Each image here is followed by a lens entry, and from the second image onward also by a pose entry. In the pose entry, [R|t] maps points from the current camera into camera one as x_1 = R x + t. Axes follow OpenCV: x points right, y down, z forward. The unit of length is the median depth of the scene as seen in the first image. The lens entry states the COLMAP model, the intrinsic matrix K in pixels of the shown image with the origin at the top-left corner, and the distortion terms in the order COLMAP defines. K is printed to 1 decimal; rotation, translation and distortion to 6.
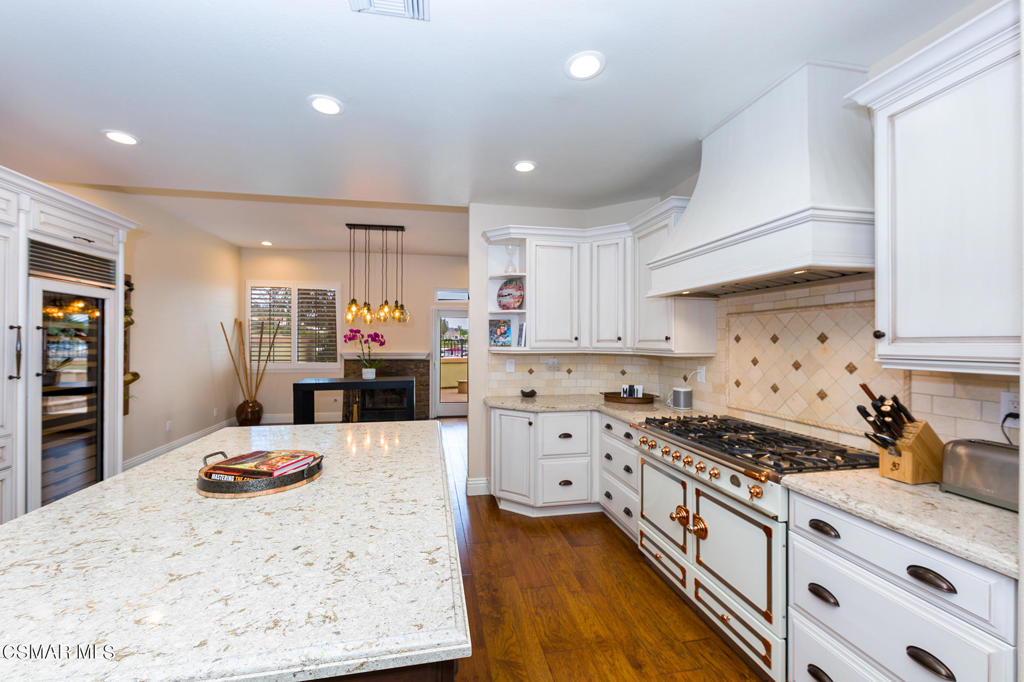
lens RADIAL K [[404.6, 0, 512.5], [0, 404.6, 342.0], [0, 0, 1]] dist [0.017732, 0.000135]
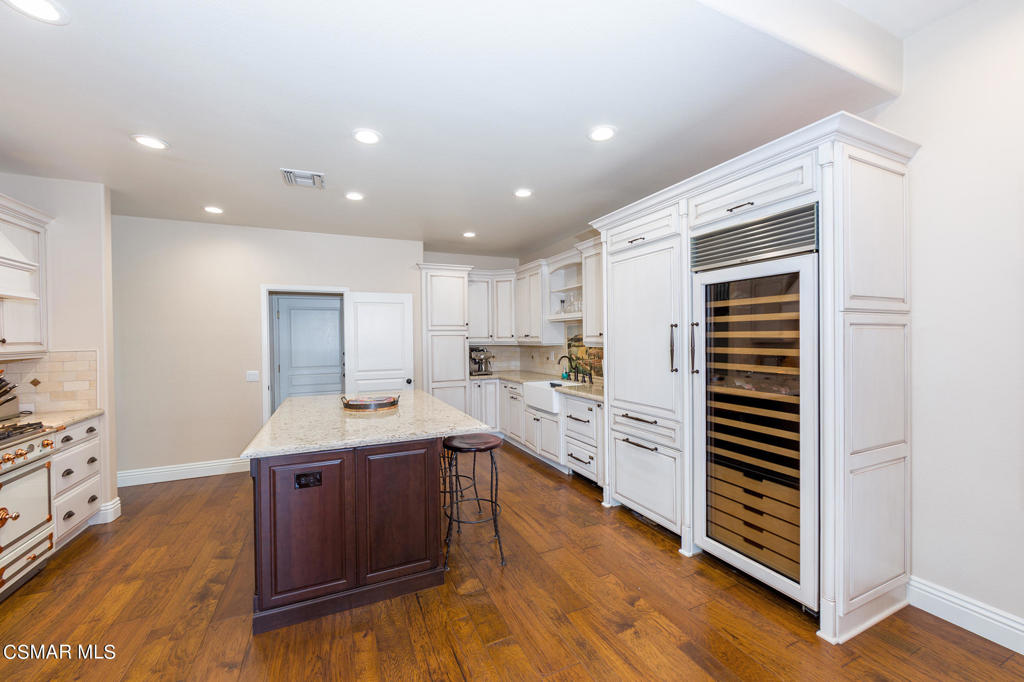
lens RADIAL K [[404.6, 0, 511.8], [0, 404.6, 339.8], [0, 0, 1]] dist [0.017732, 0.000135]
pose [[-0.971462, 0.023196, -0.236060, -0.493714], [0.022967, 0.999729, 0.003718, -0.011458], [0.236082, -0.001810, -0.971731, 1.874939]]
